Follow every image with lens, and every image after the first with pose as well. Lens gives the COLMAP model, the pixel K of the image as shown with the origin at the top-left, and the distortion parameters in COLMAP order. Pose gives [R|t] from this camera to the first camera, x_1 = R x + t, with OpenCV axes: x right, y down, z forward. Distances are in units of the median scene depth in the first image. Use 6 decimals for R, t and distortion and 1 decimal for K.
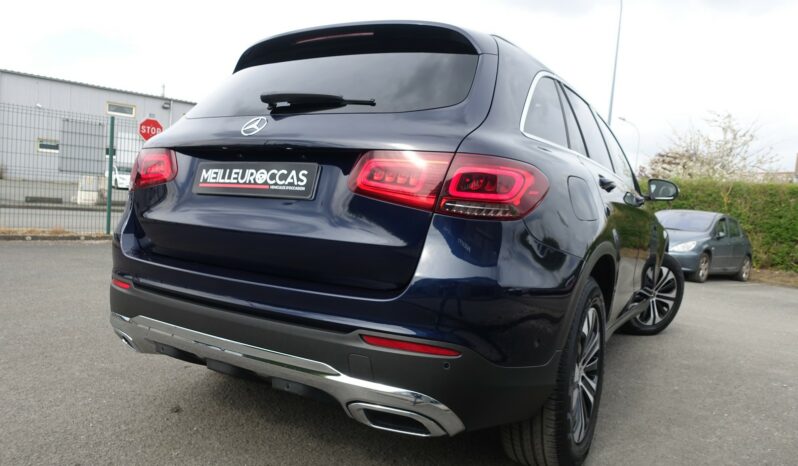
lens RADIAL K [[549.0, 0, 399.2], [0, 549.0, 235.0], [0, 0, 1]] dist [-0.004051, -0.003325]
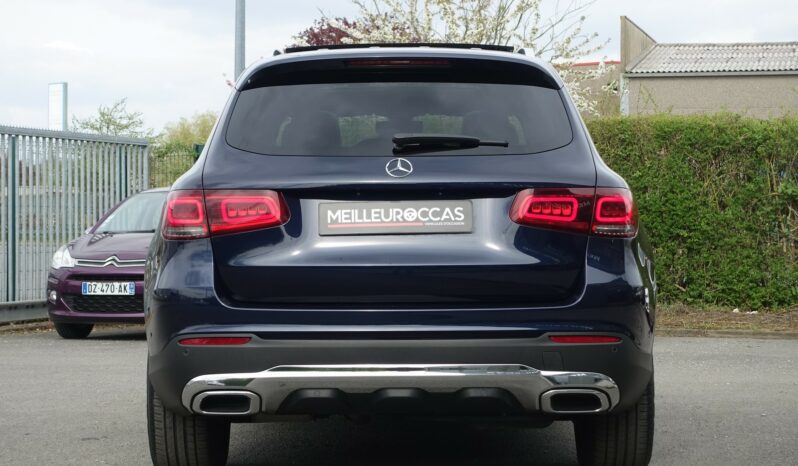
lens RADIAL K [[1878.1, 0, 399.0], [0, 1878.1, 233.0], [0, 0, 1]] dist [0.156028, -0.093357]
pose [[0.868095, -0.076427, 0.490479, -2.128204], [0.090732, 0.995861, -0.005408, -0.053689], [-0.488035, 0.049197, 0.871436, -2.252461]]
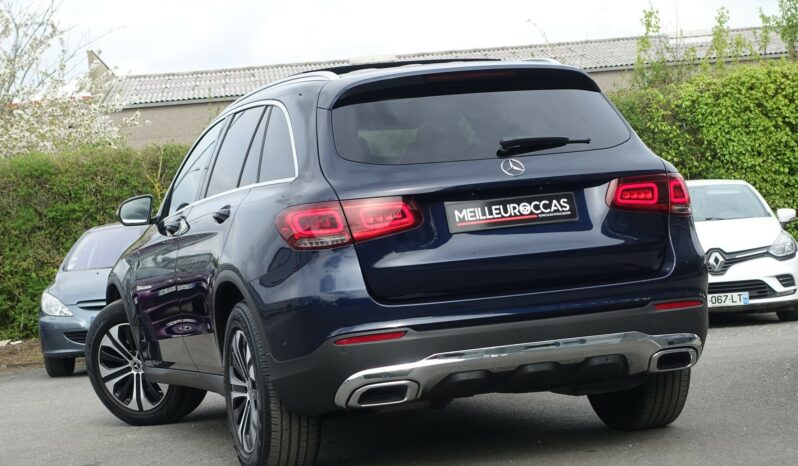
lens RADIAL K [[1878.1, 0, 399.0], [0, 1878.1, 233.0], [0, 0, 1]] dist [0.156028, -0.093357]
pose [[0.643940, -0.129441, 0.754047, -3.623112], [0.172389, 0.984787, 0.021834, -0.195526], [-0.745401, 0.115930, 0.656458, -1.529226]]
